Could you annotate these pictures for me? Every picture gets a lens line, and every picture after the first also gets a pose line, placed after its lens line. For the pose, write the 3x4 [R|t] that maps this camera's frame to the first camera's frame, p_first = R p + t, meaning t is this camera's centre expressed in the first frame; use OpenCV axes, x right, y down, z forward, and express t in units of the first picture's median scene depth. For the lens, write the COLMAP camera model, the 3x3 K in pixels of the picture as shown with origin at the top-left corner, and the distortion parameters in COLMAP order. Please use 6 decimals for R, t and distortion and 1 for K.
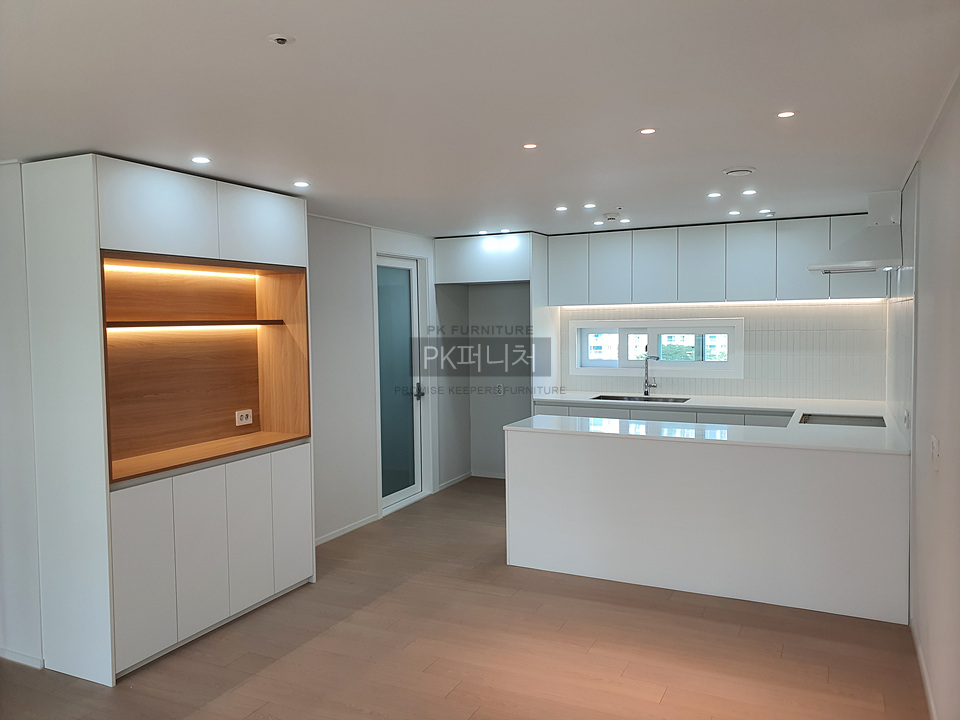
lens RADIAL K [[735.0, 0, 480.0], [0, 735.0, 360.0], [0, 0, 1]] dist [0.115331, -0.129663]
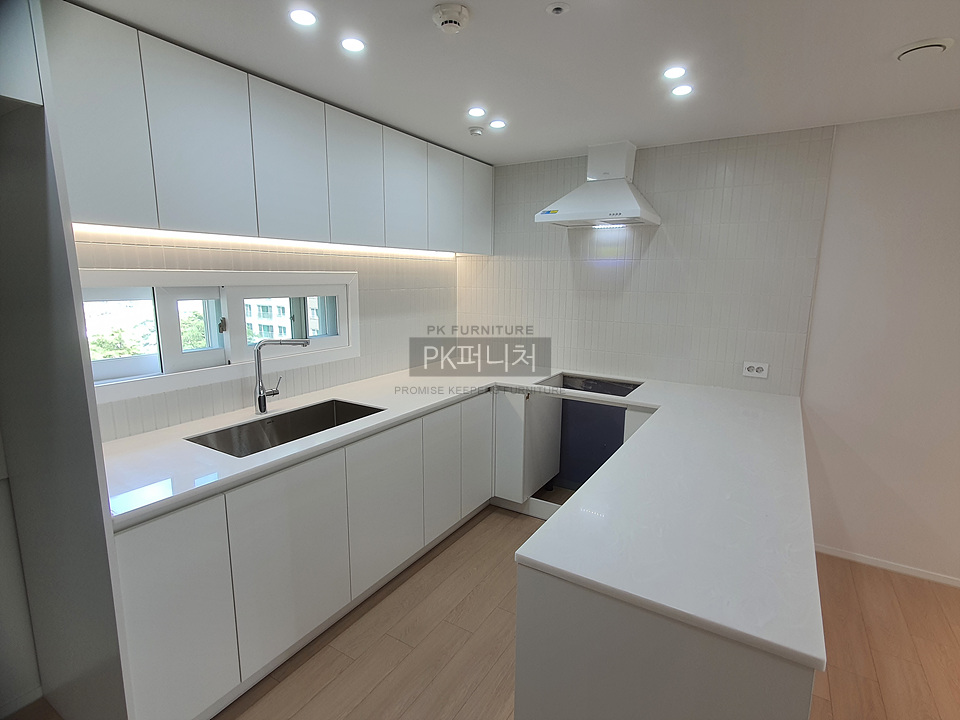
lens RADIAL K [[490.0, 0, 480.0], [0, 490.0, 360.0], [0, 0, 1]] dist [0.016765, -0.000086]
pose [[0.091682, -0.156087, 0.983479, -0.117416], [0.044817, 0.987285, 0.152513, -0.041964], [-0.994779, 0.030094, 0.097511, 0.890431]]
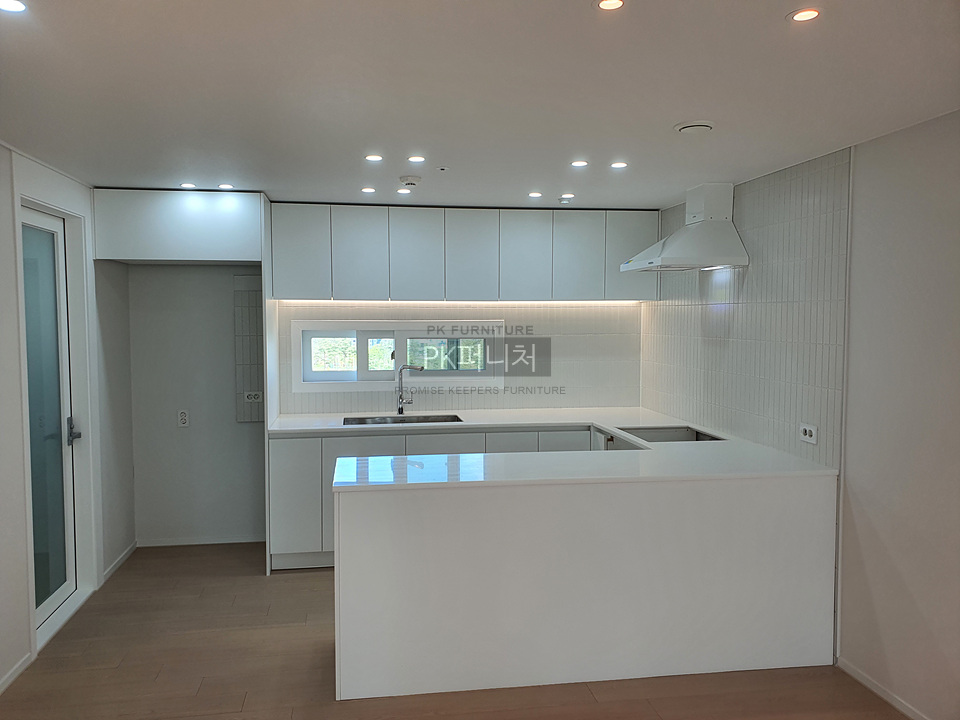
lens RADIAL K [[753.4, 0, 480.0], [0, 753.4, 360.0], [0, 0, 1]] dist [0.004607, 0.007290]
pose [[0.821765, -0.019365, 0.569498, -0.183856], [0.020983, 0.999773, 0.003718, -0.014083], [-0.569440, 0.008894, 0.821985, 0.317587]]
